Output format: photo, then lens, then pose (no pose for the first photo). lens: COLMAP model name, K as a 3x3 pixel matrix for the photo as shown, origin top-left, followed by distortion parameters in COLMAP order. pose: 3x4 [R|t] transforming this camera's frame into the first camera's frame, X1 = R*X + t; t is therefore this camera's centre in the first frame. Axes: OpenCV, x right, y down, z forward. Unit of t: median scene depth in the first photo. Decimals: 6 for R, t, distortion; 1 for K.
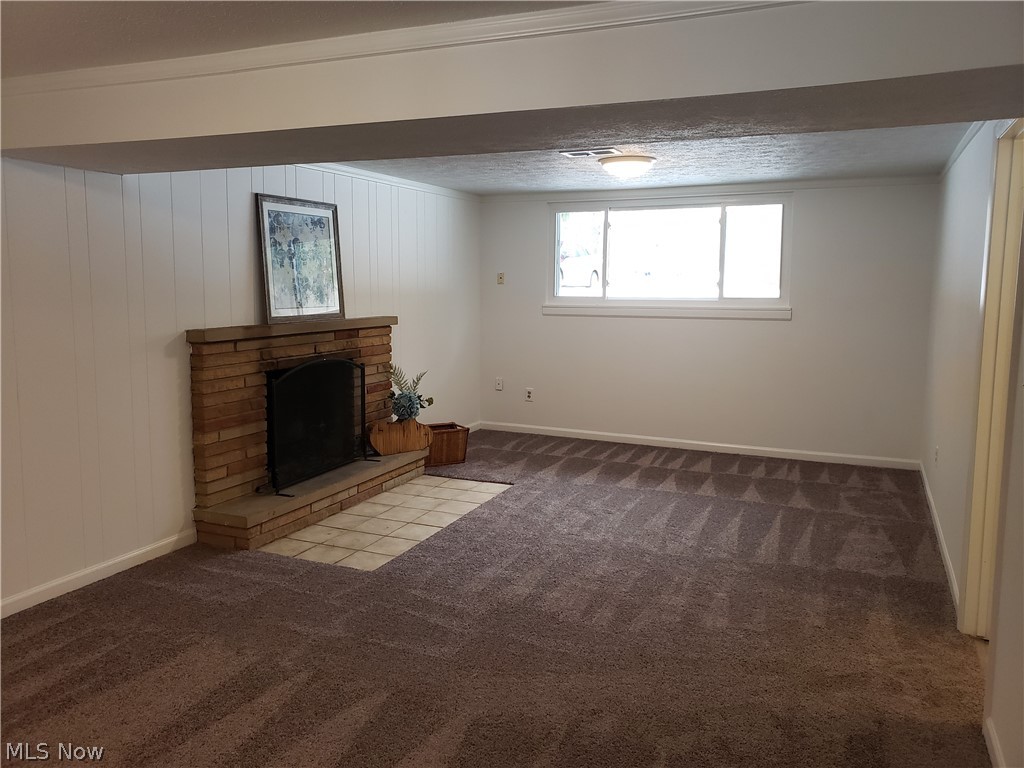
lens RADIAL K [[797.1, 0, 512.0], [0, 797.1, 384.0], [0, 0, 1]] dist [0.004109, 0.000401]
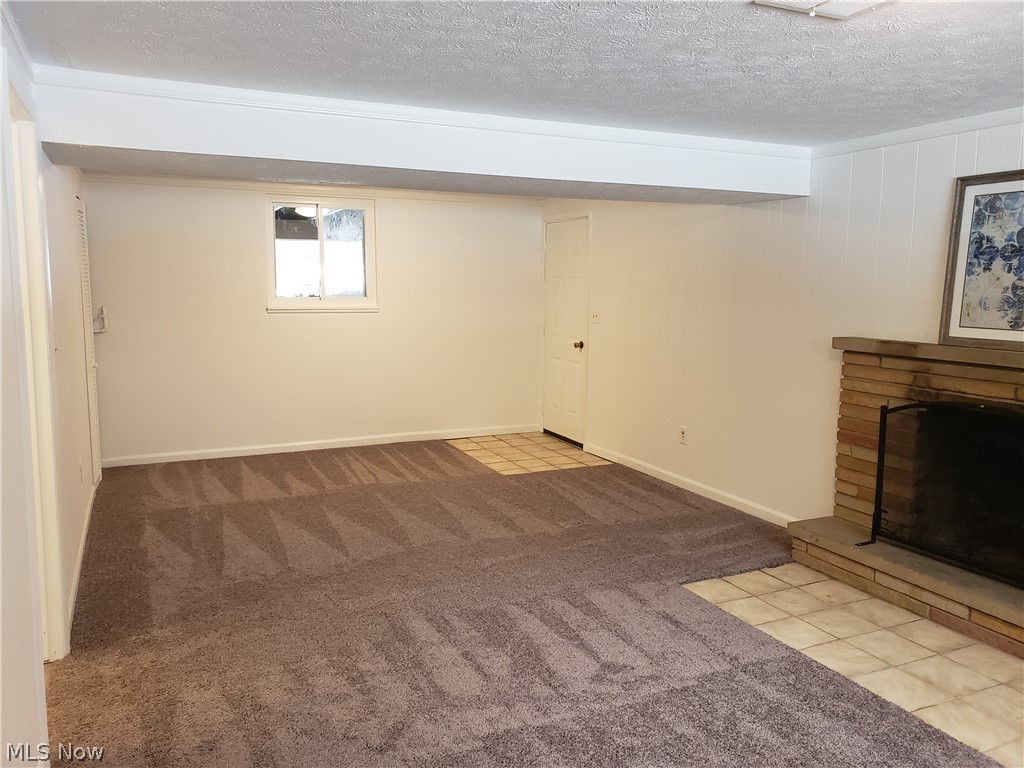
lens RADIAL K [[797.1, 0, 512.0], [0, 797.1, 384.0], [0, 0, 1]] dist [0.004109, 0.000401]
pose [[-0.661427, 0.084970, -0.745181, 0.557909], [-0.111703, 0.971320, 0.209905, -0.154163], [0.741644, 0.222076, -0.632966, 1.186139]]
